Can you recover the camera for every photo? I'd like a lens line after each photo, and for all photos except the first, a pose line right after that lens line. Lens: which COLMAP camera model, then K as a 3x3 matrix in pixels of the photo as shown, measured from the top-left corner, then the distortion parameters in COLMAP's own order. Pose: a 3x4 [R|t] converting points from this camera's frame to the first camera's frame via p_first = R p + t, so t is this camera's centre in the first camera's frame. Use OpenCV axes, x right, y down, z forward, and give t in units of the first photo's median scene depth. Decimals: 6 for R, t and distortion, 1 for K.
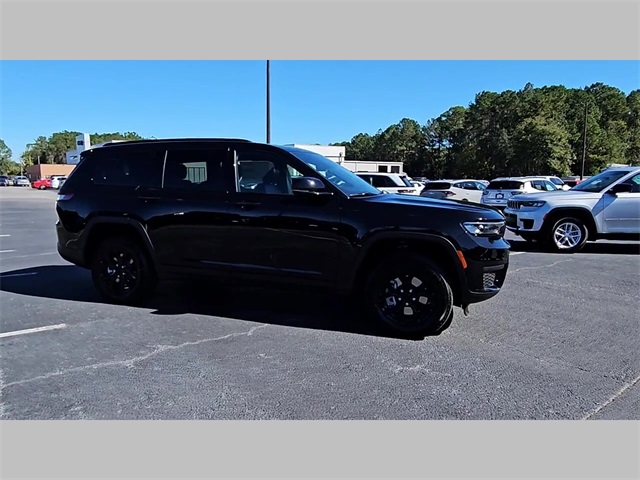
lens RADIAL K [[514.1, 0, 257.9], [0, 514.1, 240.1], [0, 0, 1]] dist [0.004868, 0.002731]
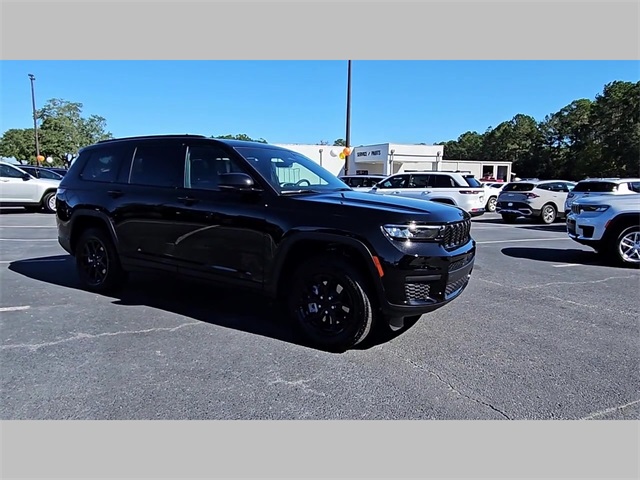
lens RADIAL K [[490.1, 0, 316.2], [0, 490.1, 238.9], [0, 0, 1]] dist [-0.002449, 0.000657]
pose [[0.962389, 0.038538, -0.268928, 0.242761], [-0.038698, 0.999240, 0.004707, -0.004529], [0.268905, 0.005877, 0.963149, 0.075062]]
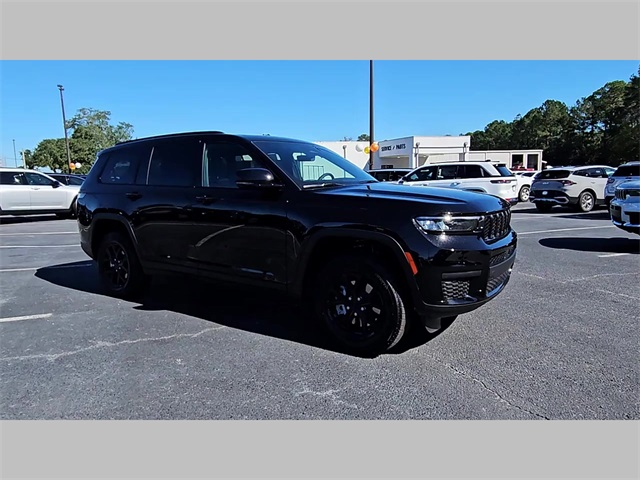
lens RADIAL K [[477.0, 0, 320.0], [0, 477.0, 240.0], [0, 0, 1]] dist [0.004393, -0.001645]
pose [[0.949122, 0.009797, -0.314757, 0.232073], [-0.005950, 0.999895, 0.013181, -0.003648], [0.314853, -0.010637, 0.949081, 0.115897]]
